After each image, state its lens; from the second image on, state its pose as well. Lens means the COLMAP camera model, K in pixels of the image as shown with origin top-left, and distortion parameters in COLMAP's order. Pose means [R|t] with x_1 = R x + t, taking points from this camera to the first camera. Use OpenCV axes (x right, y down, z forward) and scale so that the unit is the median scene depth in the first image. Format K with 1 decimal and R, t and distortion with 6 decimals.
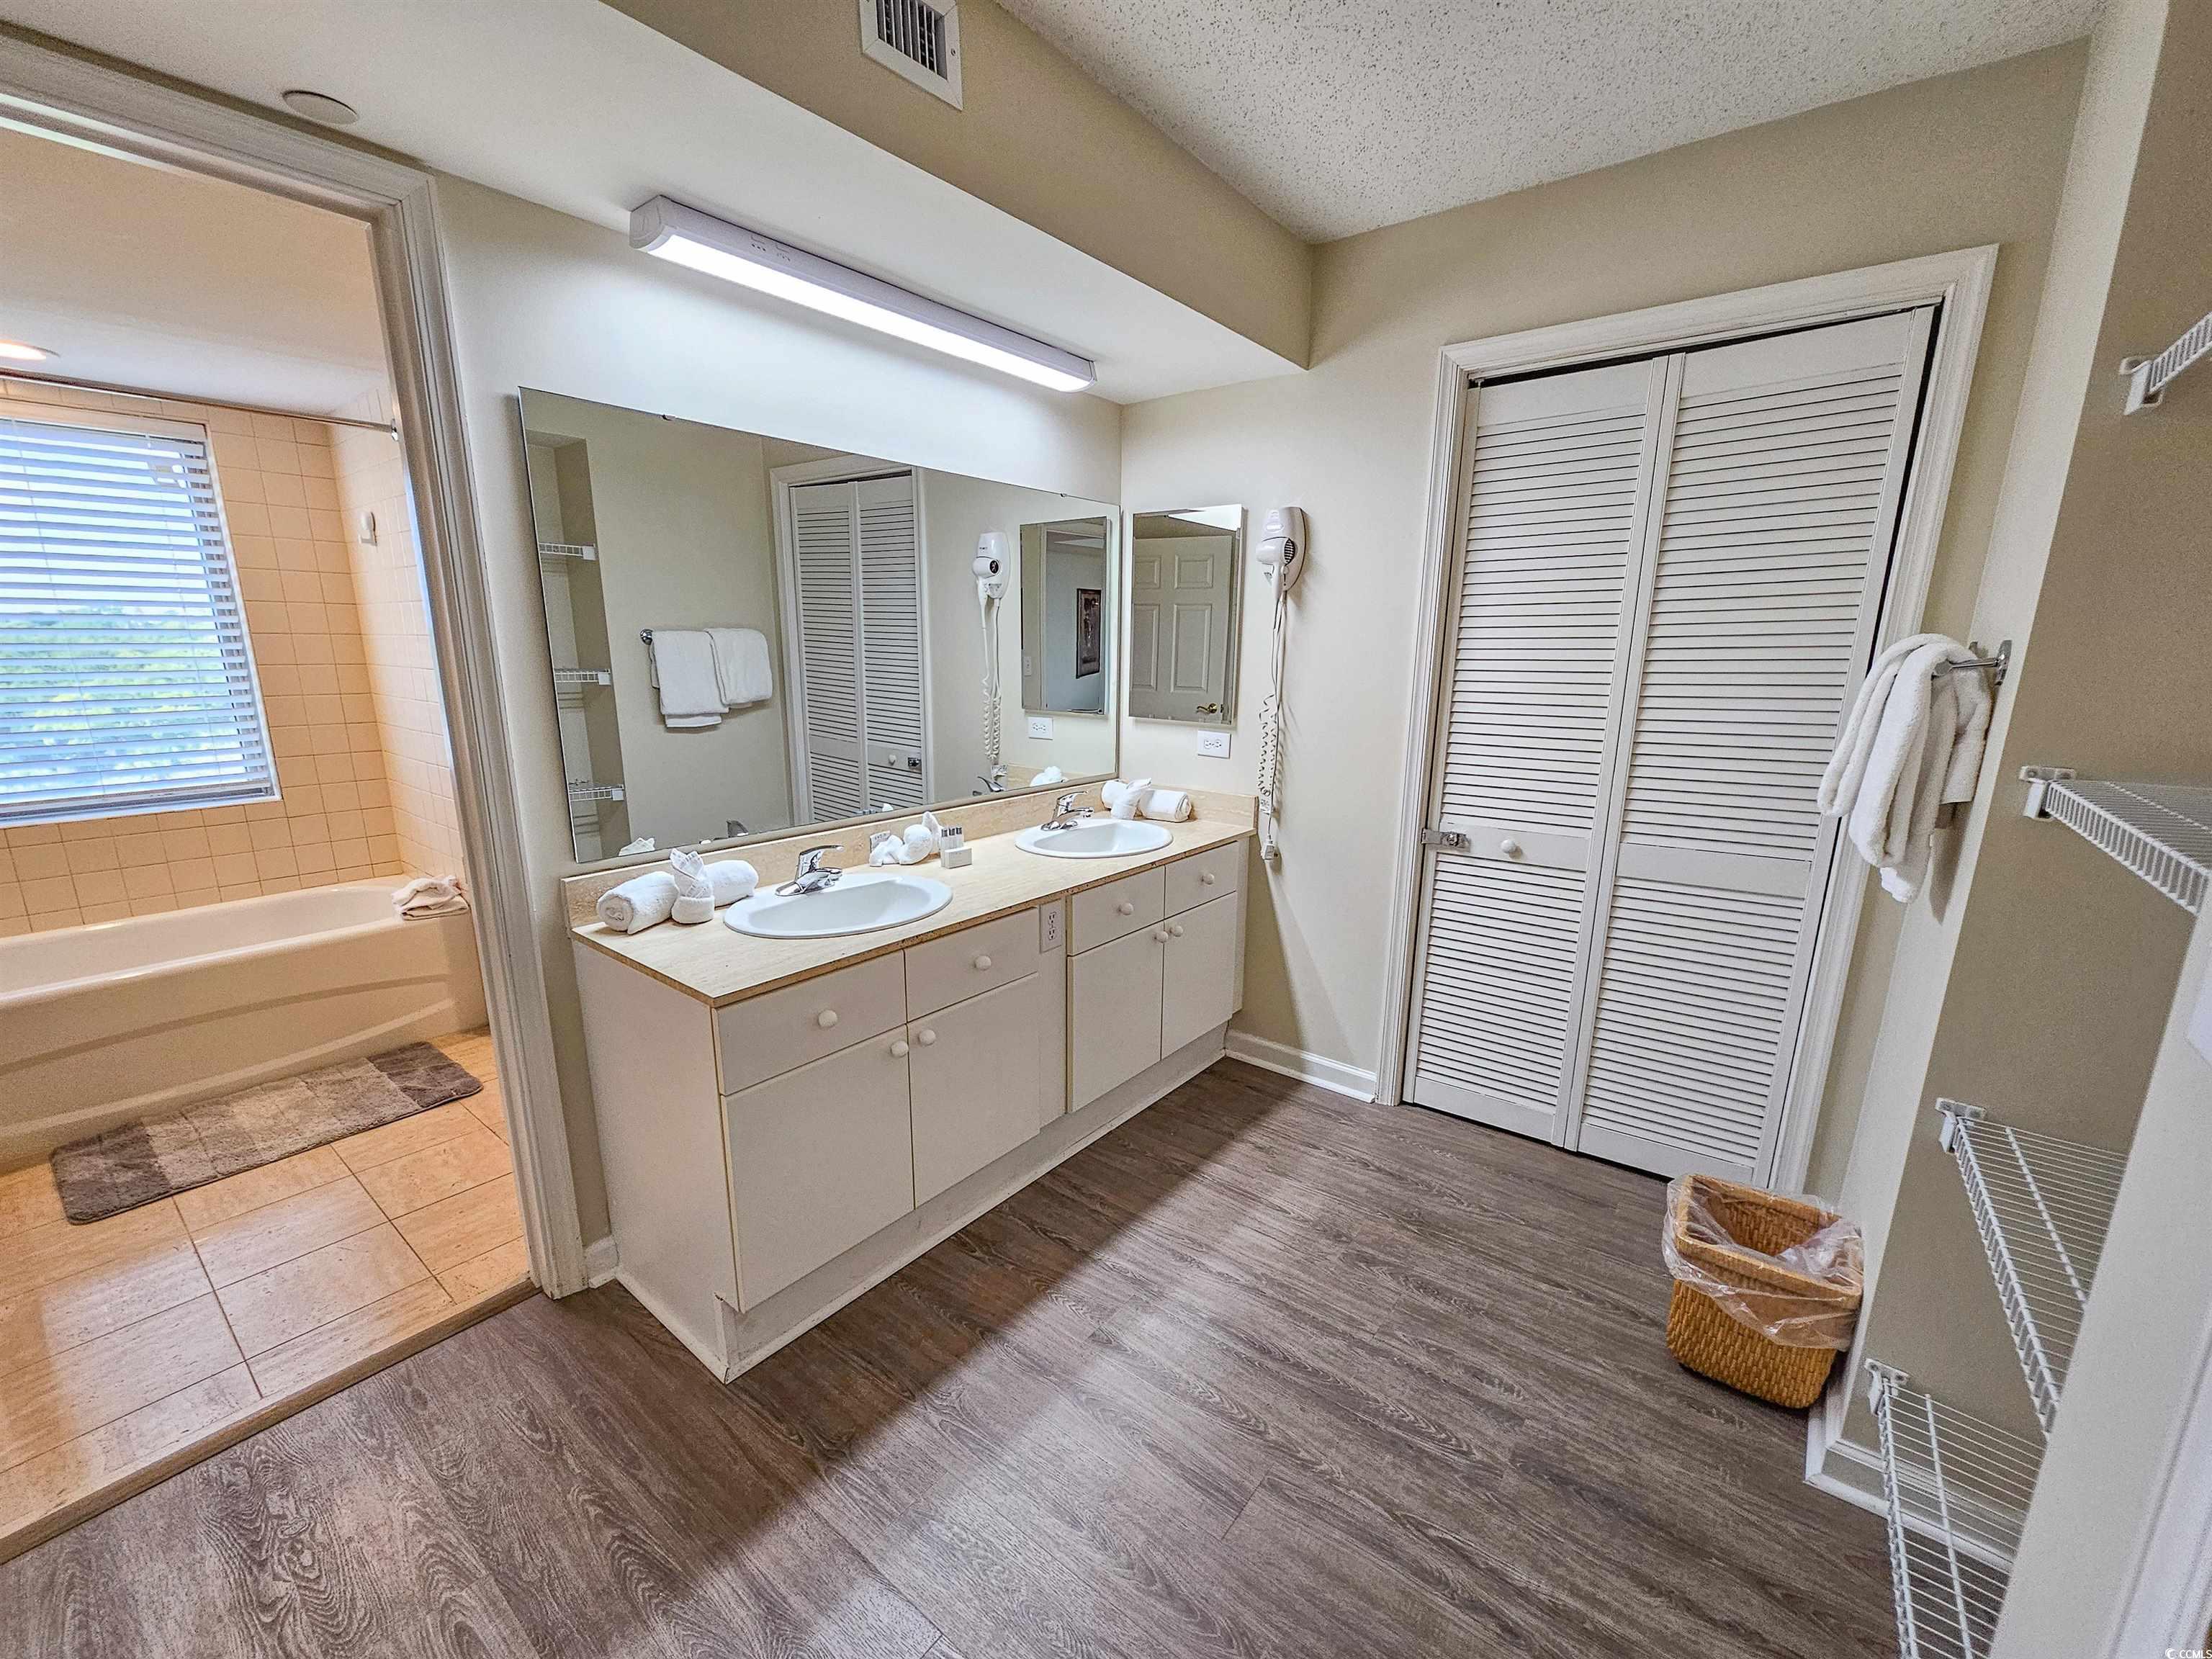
lens RADIAL K [[884.8, 0, 1093.8], [0, 884.8, 855.3], [0, 0, 1]] dist [0.003469, 0.000231]
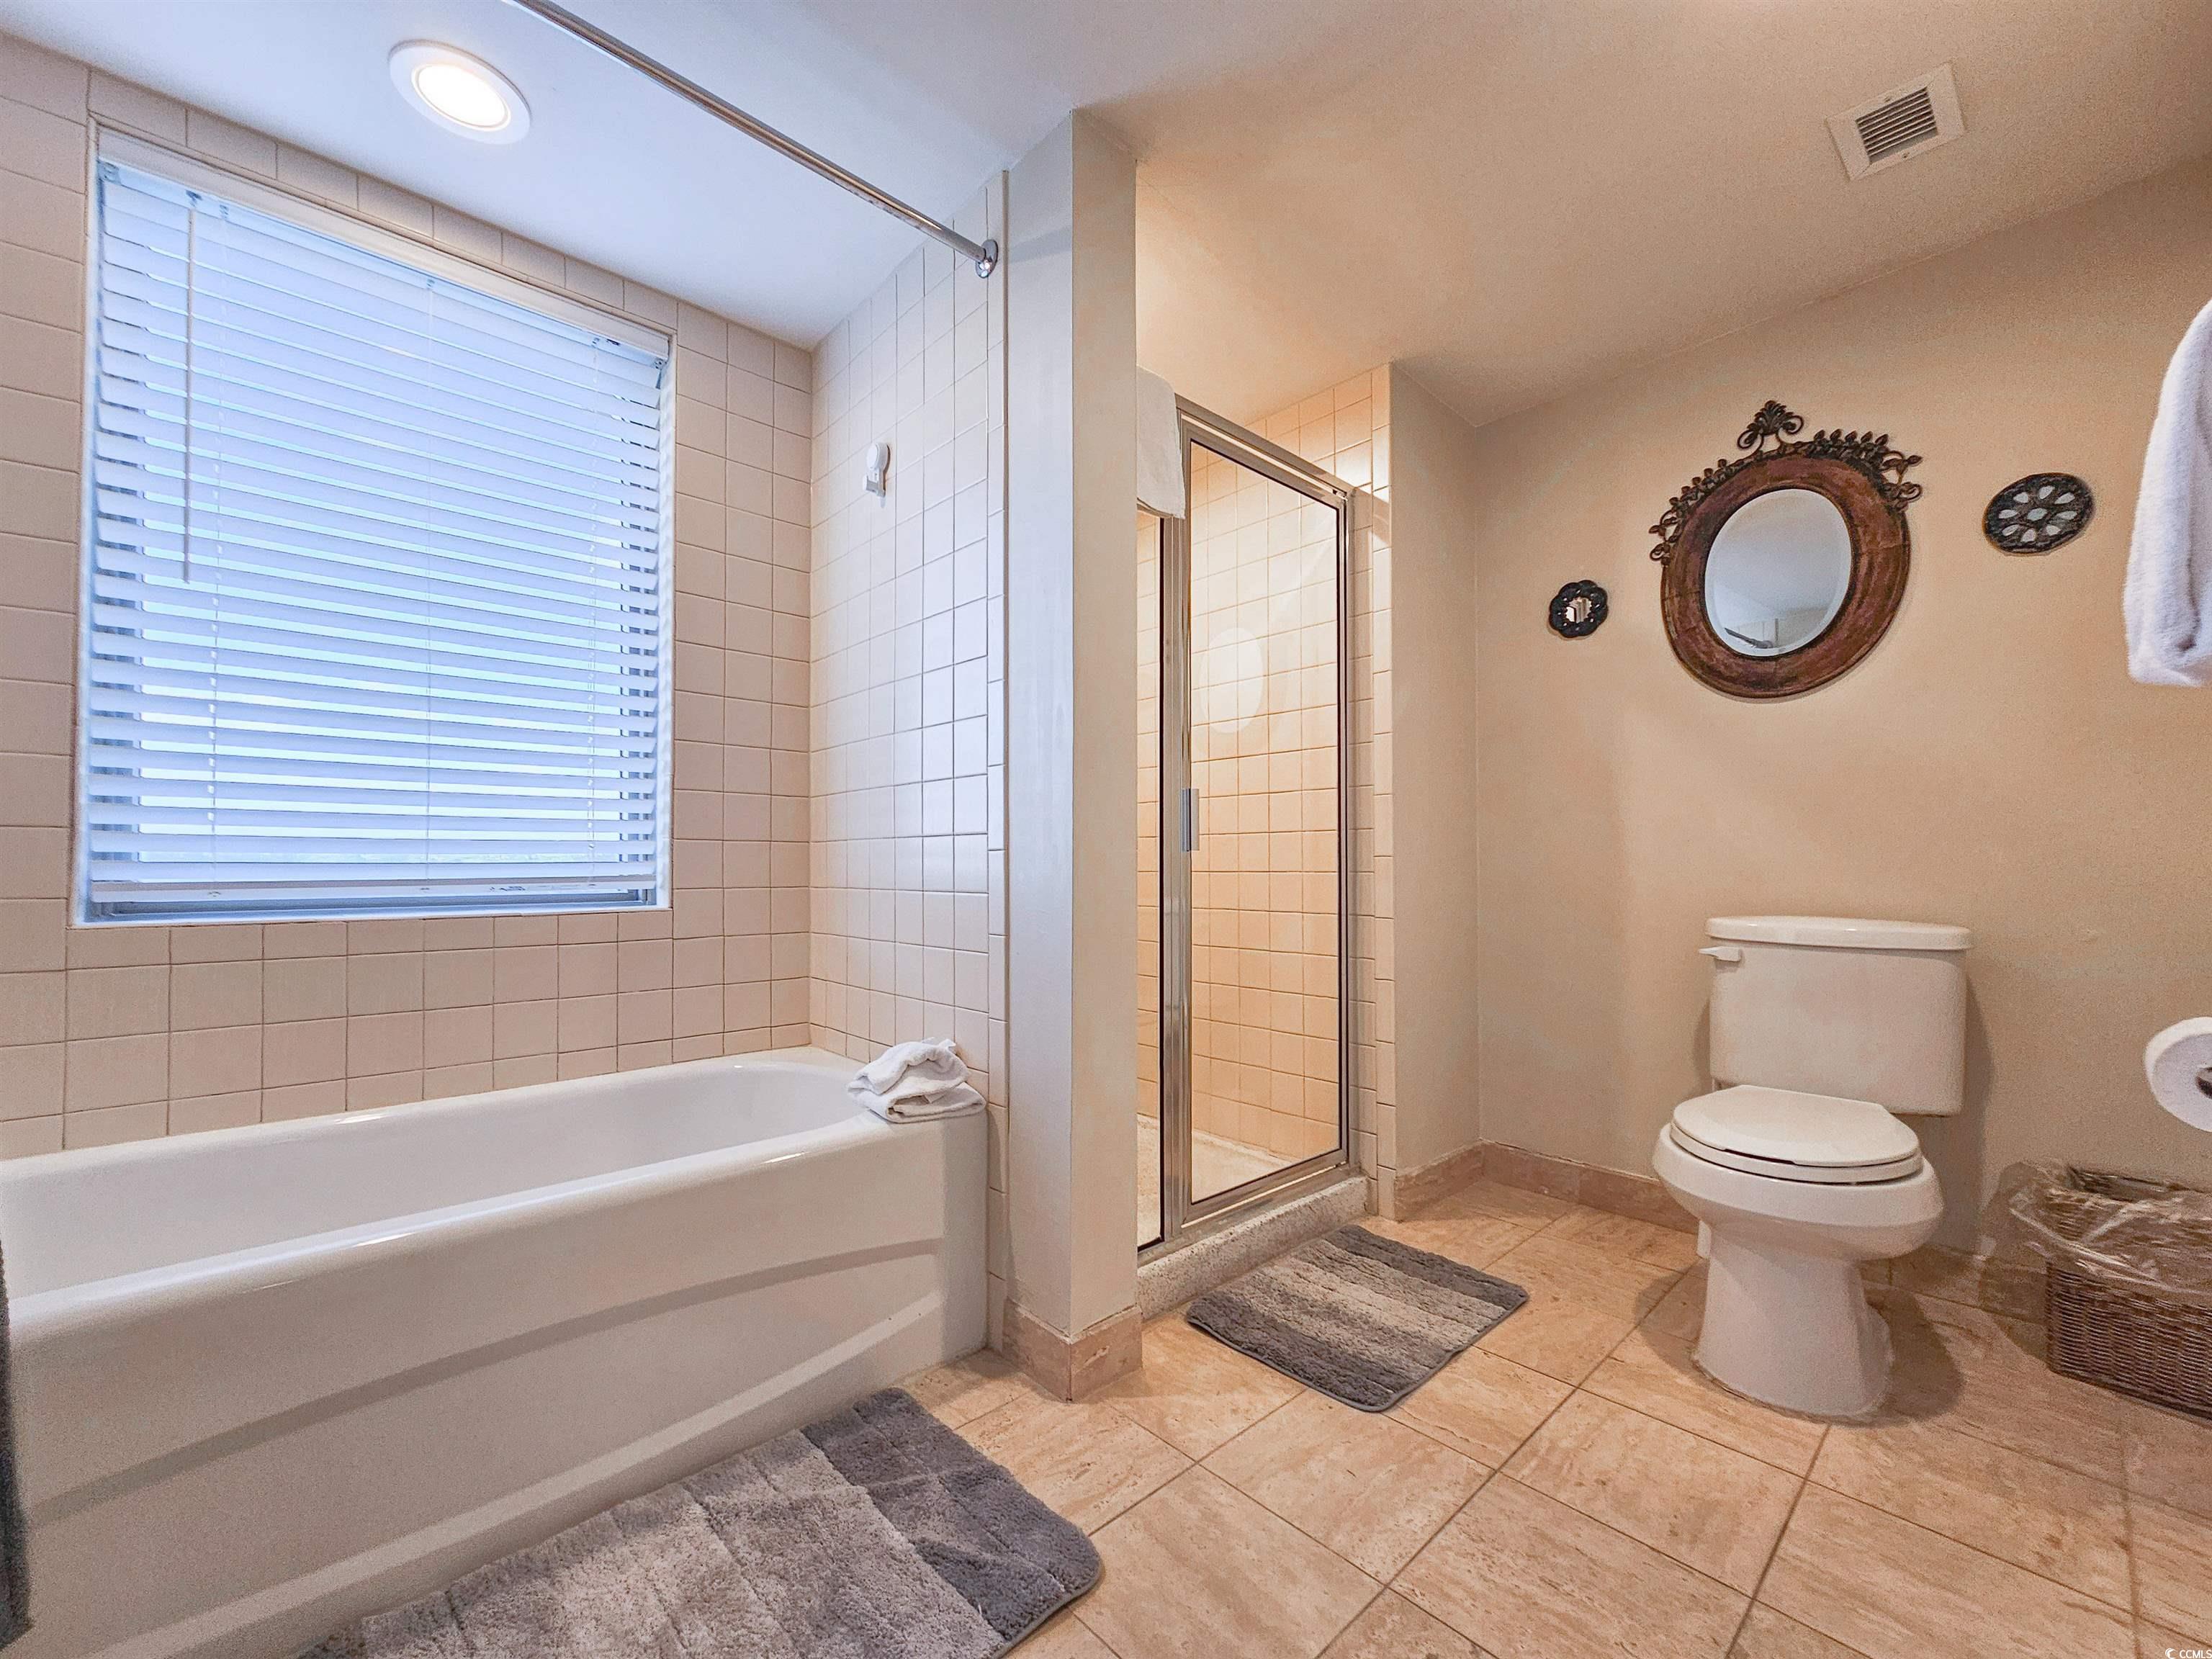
lens RADIAL K [[898.2, 0, 1105.7], [0, 898.2, 854.1], [0, 0, 1]] dist [-0.008509, 0.004206]
pose [[0.988447, -0.013001, -0.151006, -0.584825], [-0.024132, 0.970106, -0.241480, 0.045175], [0.149631, 0.242334, 0.958585, 0.500694]]
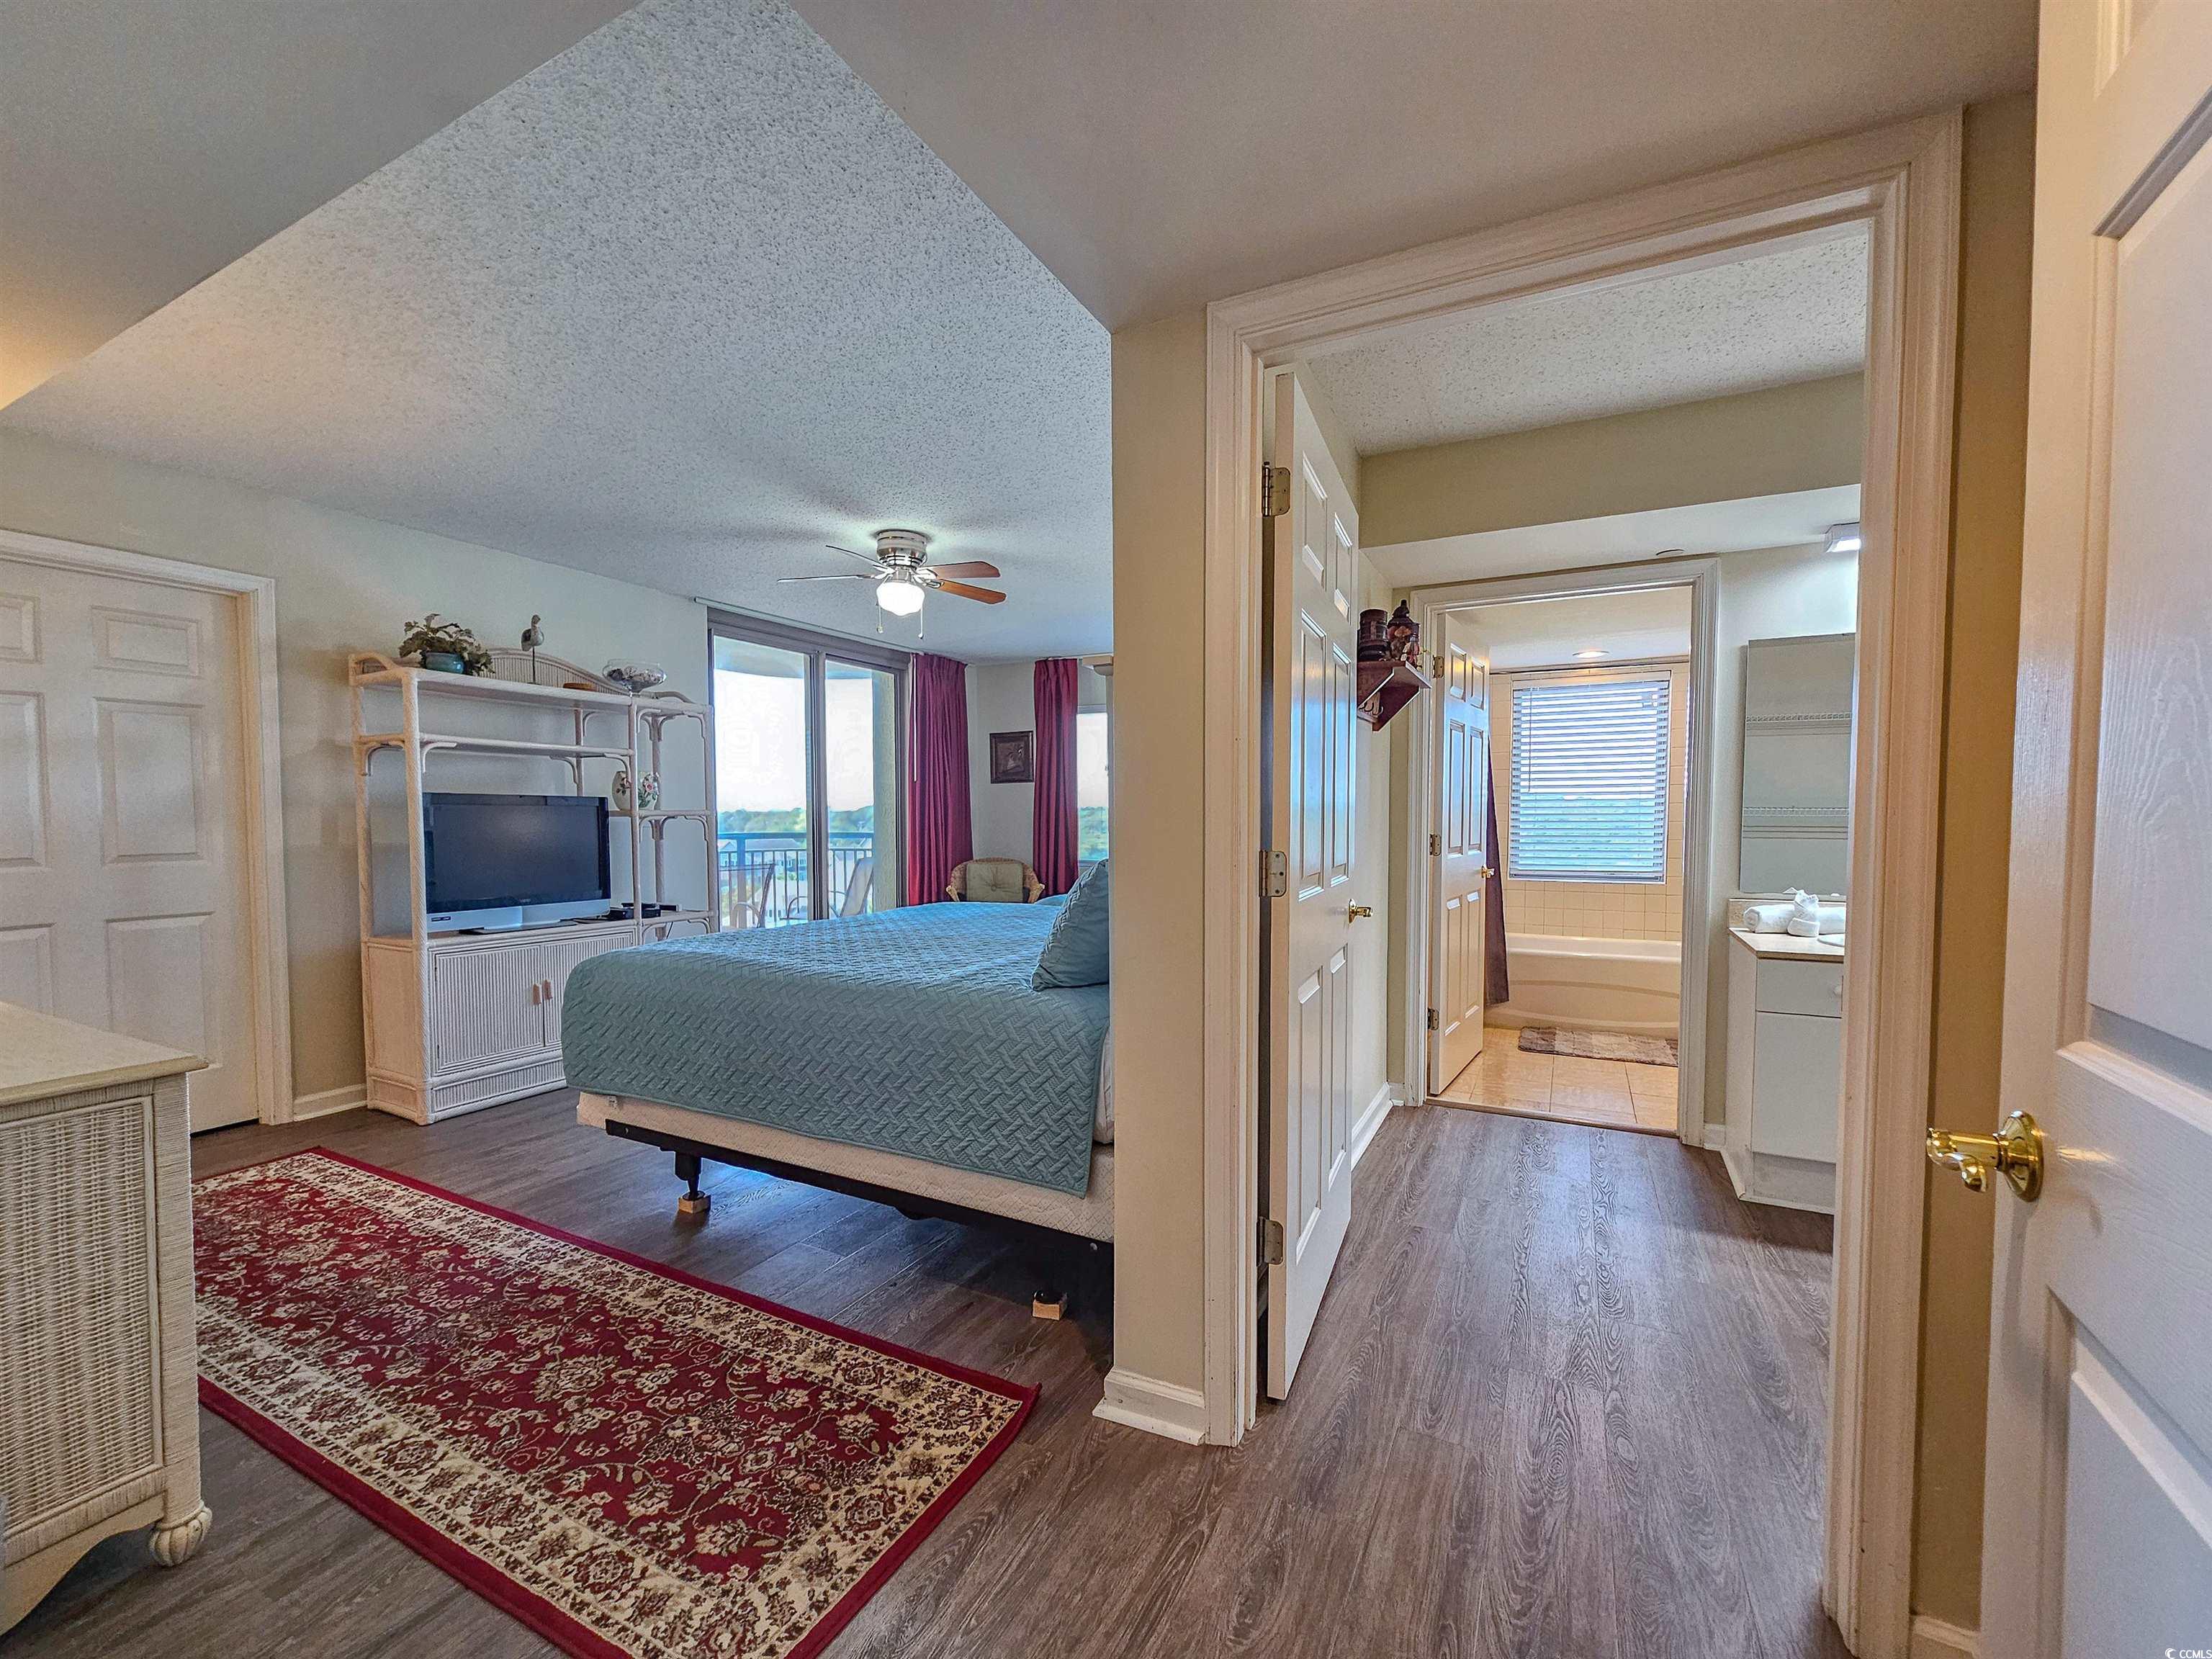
lens RADIAL K [[908.4, 0, 1112.7], [0, 908.4, 854.5], [0, 0, 1]] dist [-0.011345, 0.005232]
pose [[0.191791, 0.028938, -0.981009, 0.569366], [-0.220320, 0.975323, -0.014303, 0.144590], [0.956387, 0.218879, 0.193434, -0.333277]]
